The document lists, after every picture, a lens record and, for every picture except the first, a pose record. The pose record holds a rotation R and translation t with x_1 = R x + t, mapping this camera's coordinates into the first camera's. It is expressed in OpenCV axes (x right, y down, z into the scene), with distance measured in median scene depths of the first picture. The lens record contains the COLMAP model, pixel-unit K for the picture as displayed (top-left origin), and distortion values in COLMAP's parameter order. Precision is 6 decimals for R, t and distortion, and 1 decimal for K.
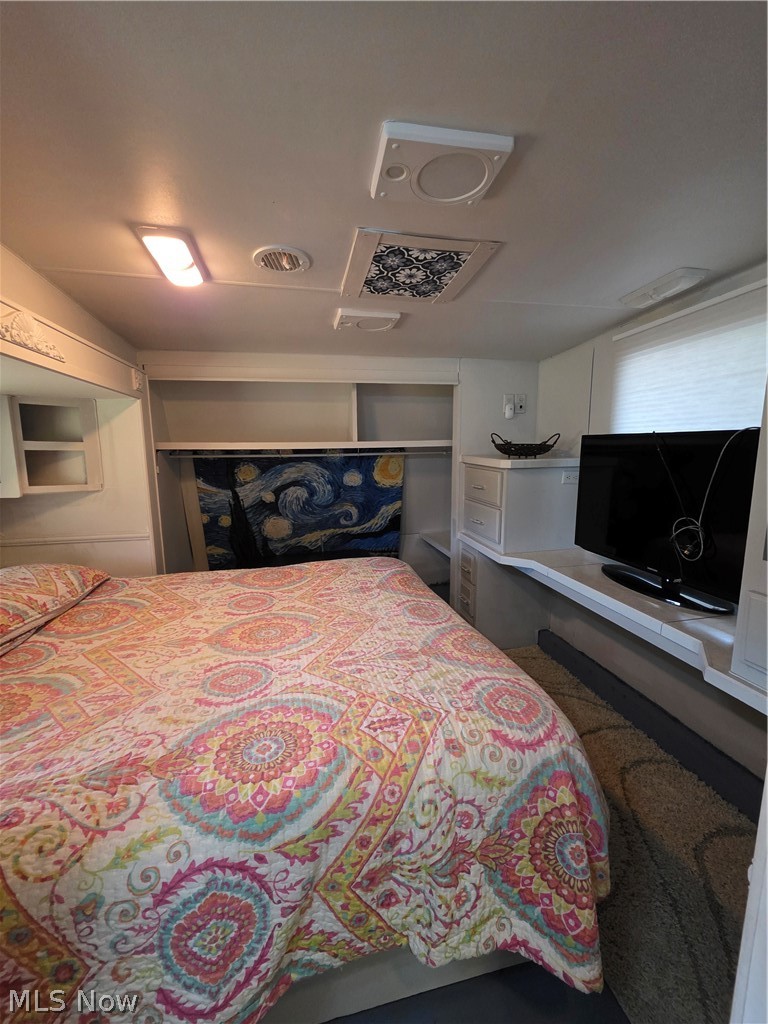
lens RADIAL K [[408.3, 0, 381.1], [0, 408.3, 512.0], [0, 0, 1]] dist [-0.001671, 0.001025]
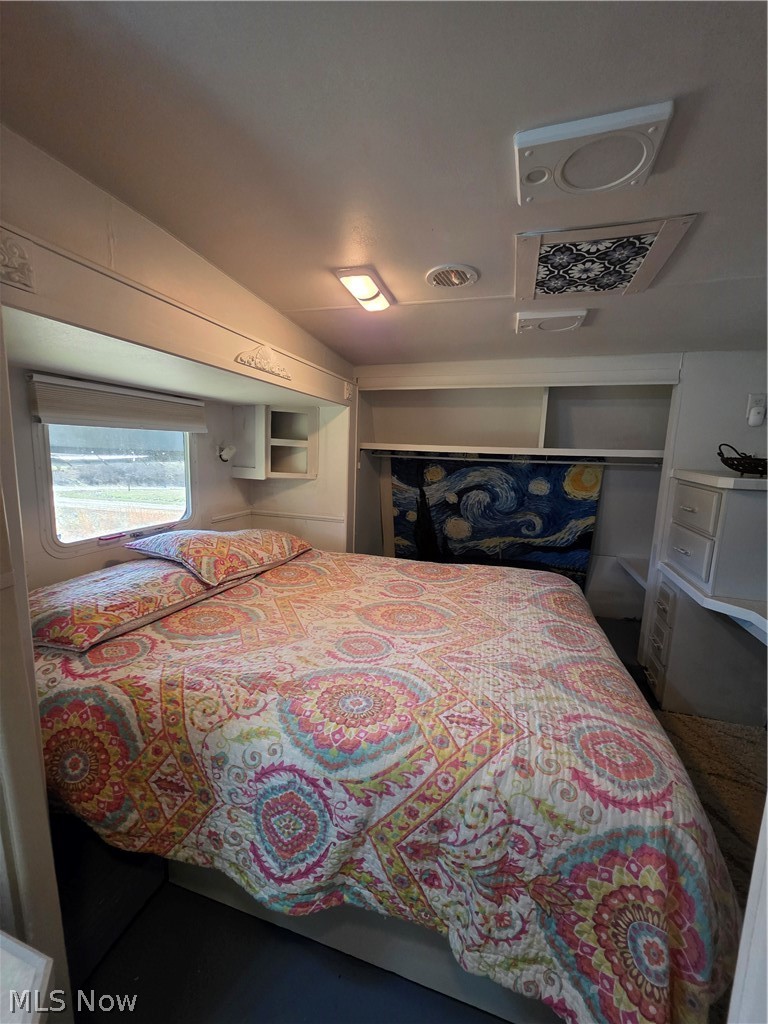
lens RADIAL K [[408.3, 0, 385.3], [0, 408.3, 514.1], [0, 0, 1]] dist [-0.001671, 0.001025]
pose [[0.871500, 0.112777, -0.477251, 0.183424], [-0.116209, 0.992971, 0.022439, 0.002084], [0.476427, 0.035905, 0.878480, -0.009471]]
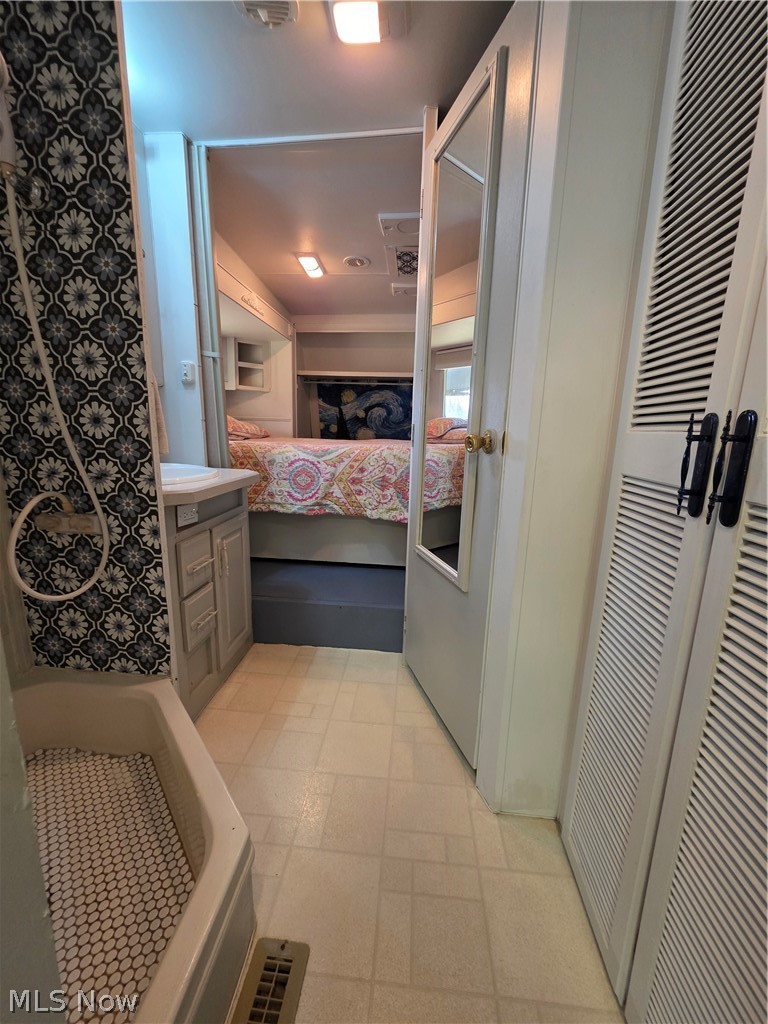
lens RADIAL K [[408.3, 0, 383.3], [0, 408.3, 513.5], [0, 0, 1]] dist [-0.001671, 0.001025]
pose [[0.956578, 0.093177, -0.276181, 0.585117], [-0.080684, 0.995149, 0.056283, 0.544659], [0.280085, -0.031556, 0.959456, -1.021156]]
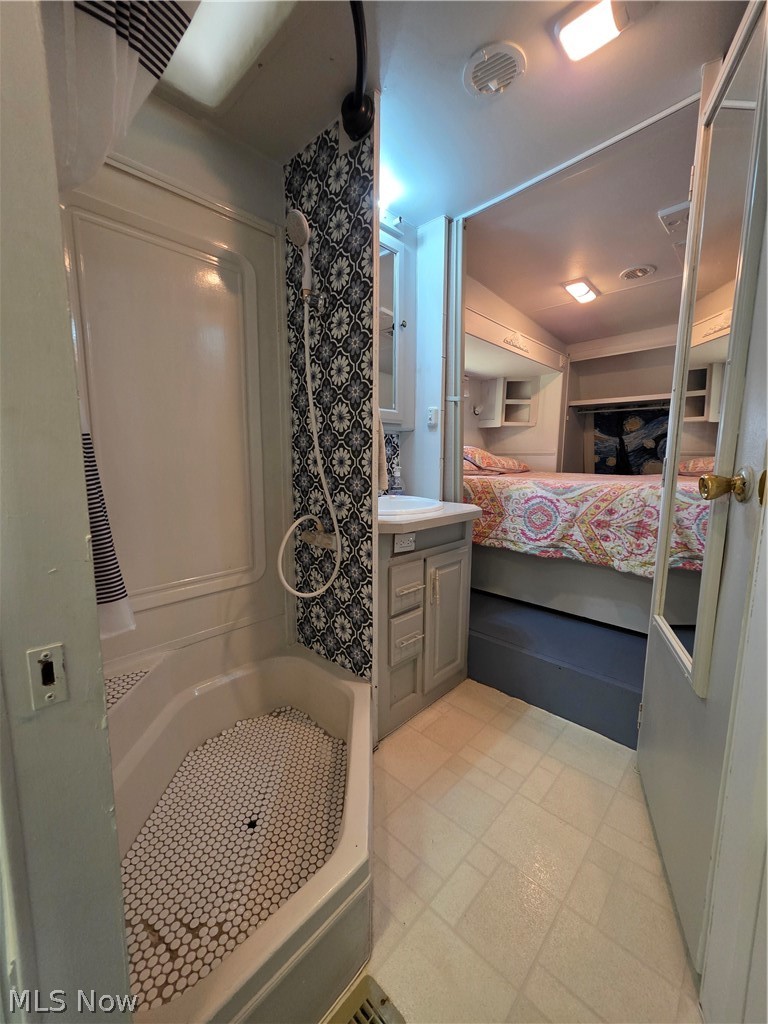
lens RADIAL K [[408.3, 0, 382.2], [0, 408.3, 512.9], [0, 0, 1]] dist [-0.001671, 0.001025]
pose [[0.560464, 0.124982, -0.818694, 0.736833], [-0.140284, 0.988589, 0.054882, 0.505456], [0.816211, 0.084091, 0.571601, -0.884901]]
